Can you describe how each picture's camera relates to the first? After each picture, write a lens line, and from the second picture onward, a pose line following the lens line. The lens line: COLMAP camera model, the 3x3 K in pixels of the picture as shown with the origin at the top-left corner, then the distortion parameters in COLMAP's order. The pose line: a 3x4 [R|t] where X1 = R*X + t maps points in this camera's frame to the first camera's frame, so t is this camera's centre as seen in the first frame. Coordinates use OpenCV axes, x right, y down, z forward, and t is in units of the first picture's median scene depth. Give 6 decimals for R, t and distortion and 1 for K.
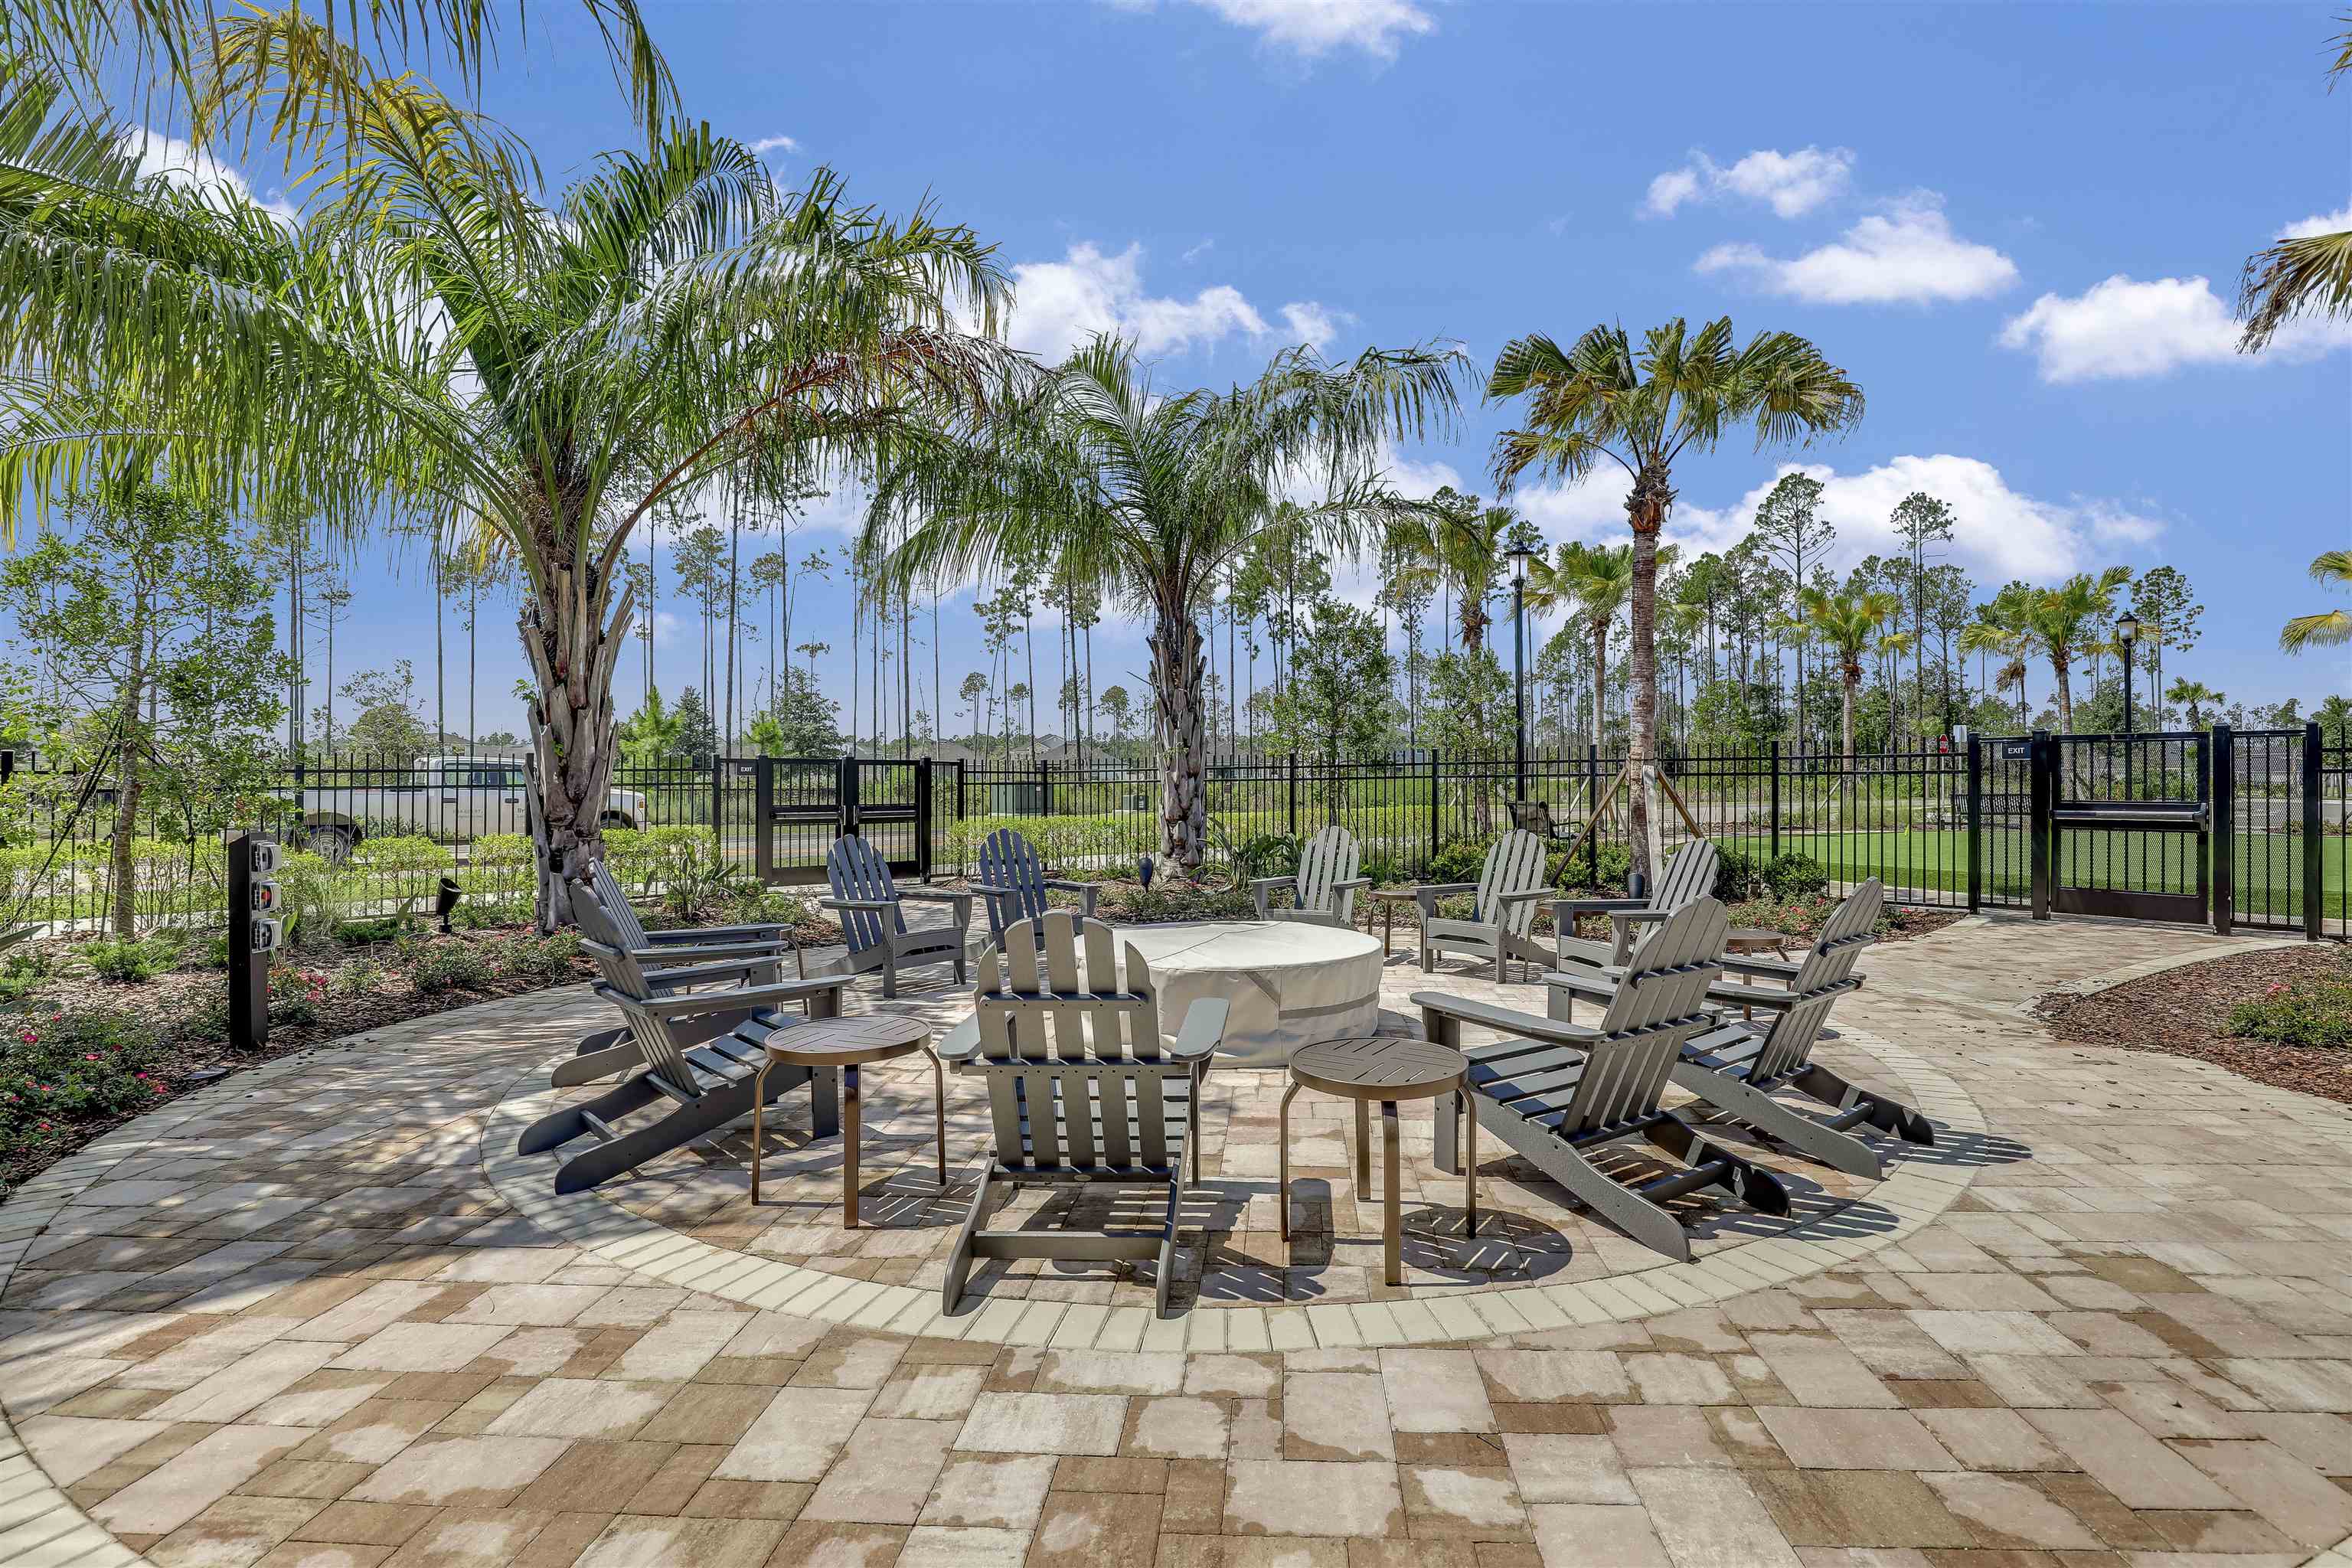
lens RADIAL K [[1162.2, 0, 1193.1], [0, 1162.2, 784.8], [0, 0, 1]] dist [-0.025014, 0.000723]
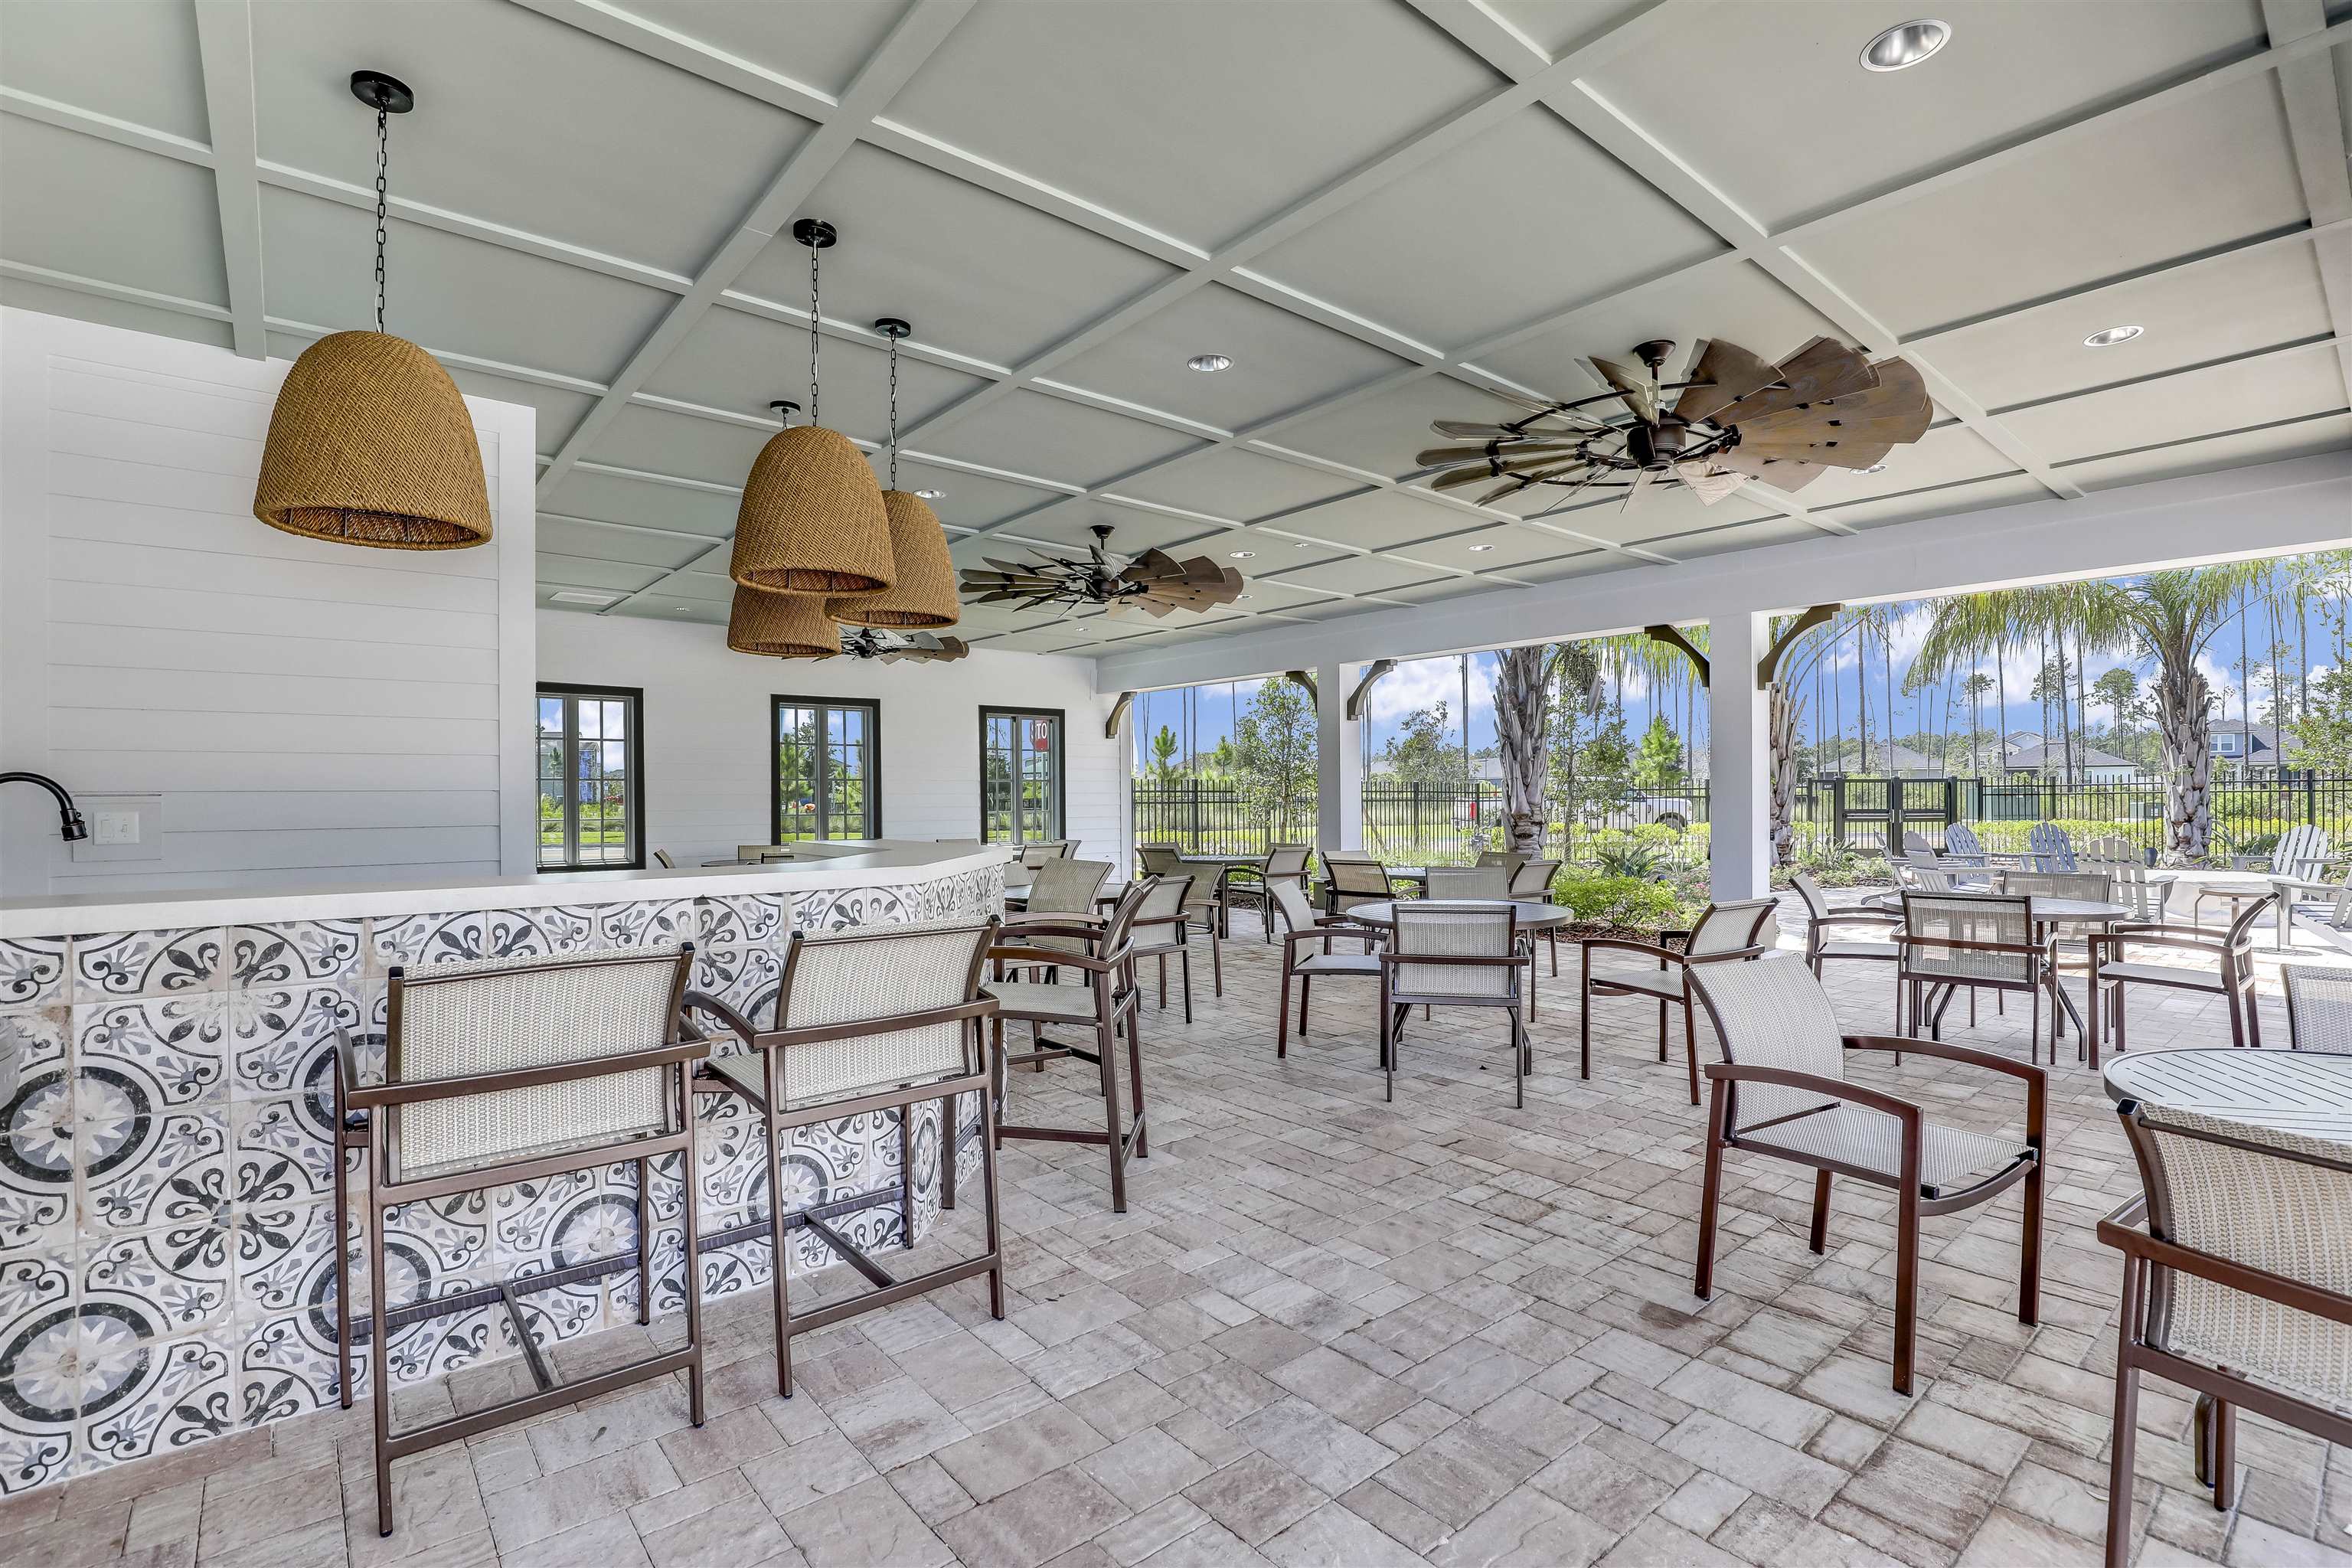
lens RADIAL K [[1162.2, 0, 1193.1], [0, 1162.2, 784.8], [0, 0, 1]] dist [-0.025014, 0.000723]
pose [[0.735034, -0.004806, -0.678013, 0.038000], [0.006469, 0.999979, -0.000076, -0.019593], [0.677999, -0.004331, 0.735050, -0.708882]]
